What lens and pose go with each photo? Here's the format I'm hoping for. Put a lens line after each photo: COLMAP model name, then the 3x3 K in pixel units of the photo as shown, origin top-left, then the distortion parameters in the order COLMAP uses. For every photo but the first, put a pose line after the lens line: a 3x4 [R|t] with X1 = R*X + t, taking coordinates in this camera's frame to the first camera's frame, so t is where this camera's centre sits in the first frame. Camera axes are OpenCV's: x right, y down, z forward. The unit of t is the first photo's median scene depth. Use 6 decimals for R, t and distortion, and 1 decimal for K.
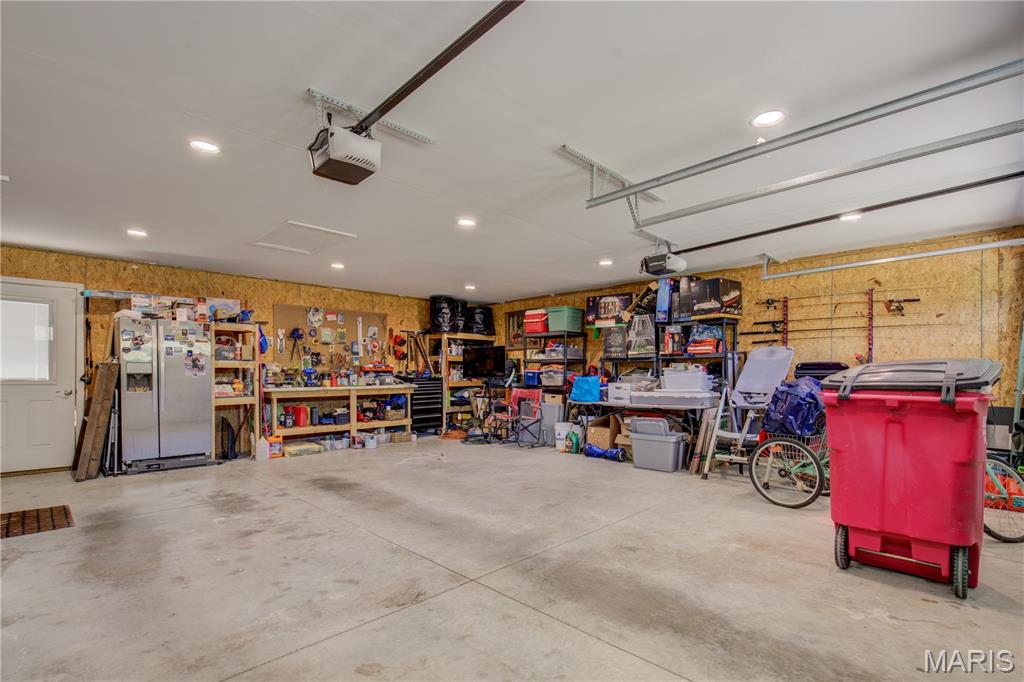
lens RADIAL K [[480.4, 0, 511.8], [0, 480.4, 376.9], [0, 0, 1]] dist [-0.001680, -0.000280]
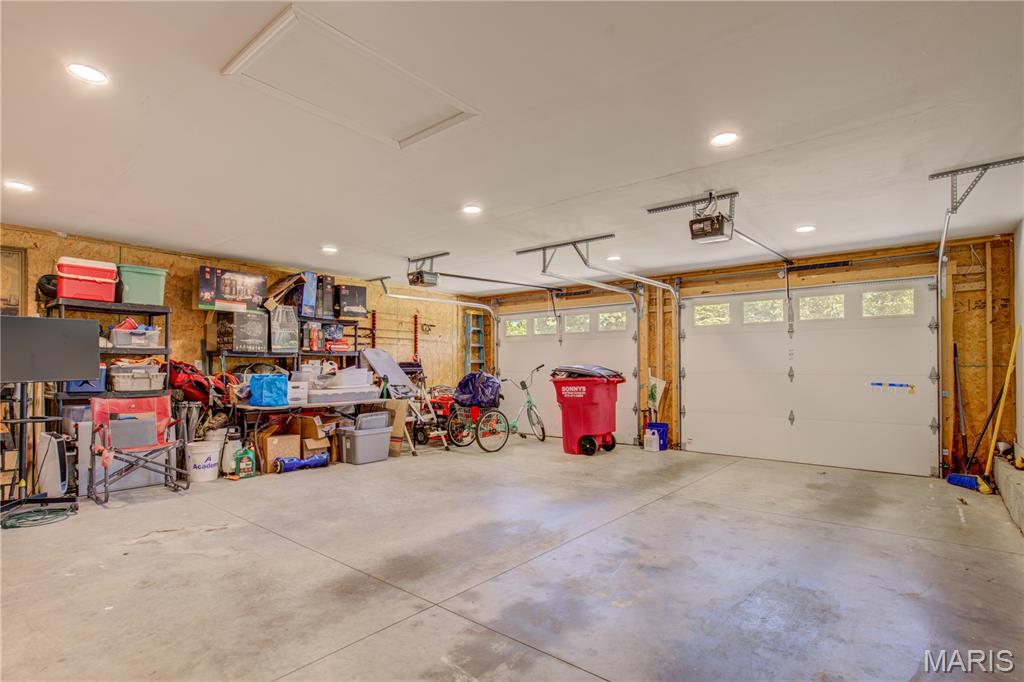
lens RADIAL K [[498.8, 0, 512.7], [0, 498.8, 363.9], [0, 0, 1]] dist [0.001589, 0.000156]
pose [[-0.082064, 0.006879, 0.996603, -0.880762], [0.006785, 0.999957, -0.006344, -0.013571], [-0.996604, 0.006241, -0.082107, 0.831522]]
